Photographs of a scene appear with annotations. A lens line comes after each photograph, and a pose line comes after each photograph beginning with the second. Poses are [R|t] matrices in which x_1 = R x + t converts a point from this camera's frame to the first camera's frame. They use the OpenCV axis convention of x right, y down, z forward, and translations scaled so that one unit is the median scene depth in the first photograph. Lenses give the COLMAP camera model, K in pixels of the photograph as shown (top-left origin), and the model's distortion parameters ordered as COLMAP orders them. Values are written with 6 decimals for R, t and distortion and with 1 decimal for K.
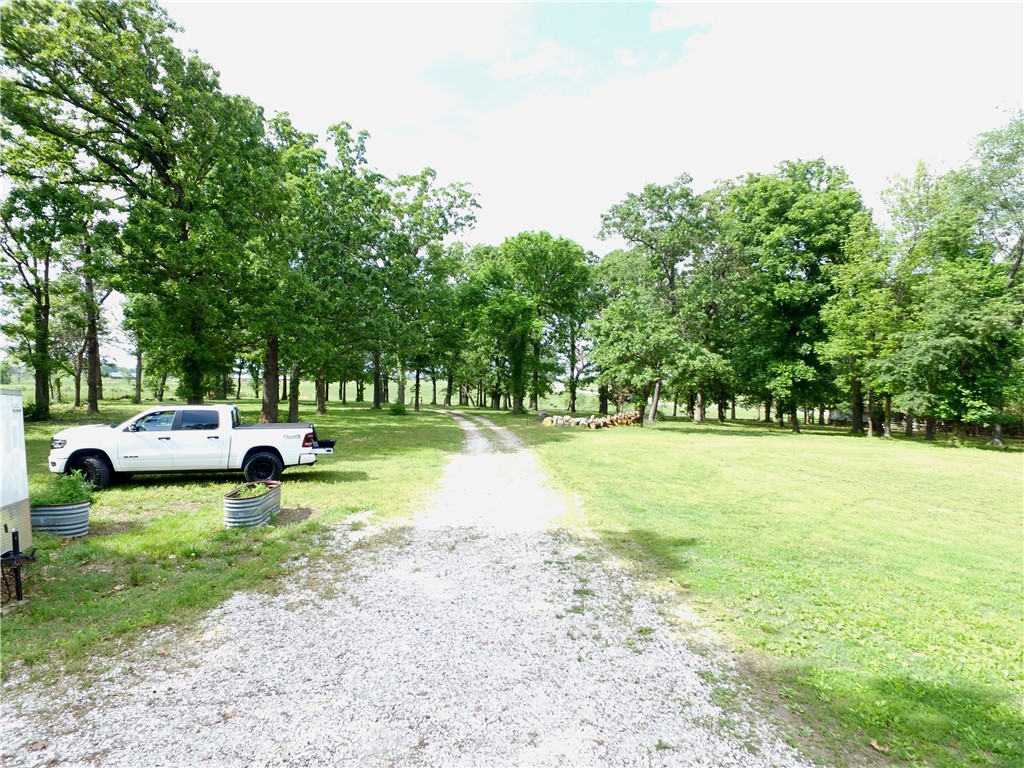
lens RADIAL K [[595.5, 0, 513.7], [0, 595.5, 381.9], [0, 0, 1]] dist [-0.010011, 0.014742]
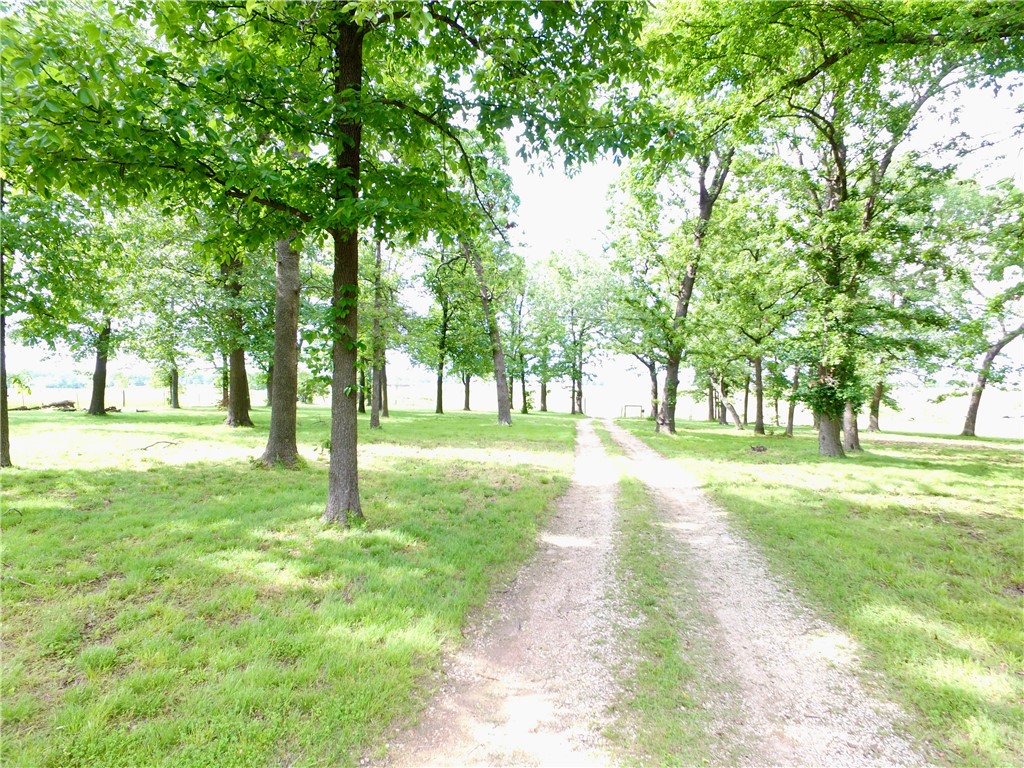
lens RADIAL K [[596.8, 0, 512.3], [0, 596.8, 378.4], [0, 0, 1]] dist [-0.011112, 0.016405]
pose [[0.912054, -0.015723, -0.409769, -0.071186], [0.009255, 0.999799, -0.017763, 0.019452], [0.409966, 0.012408, 0.912016, 0.962252]]
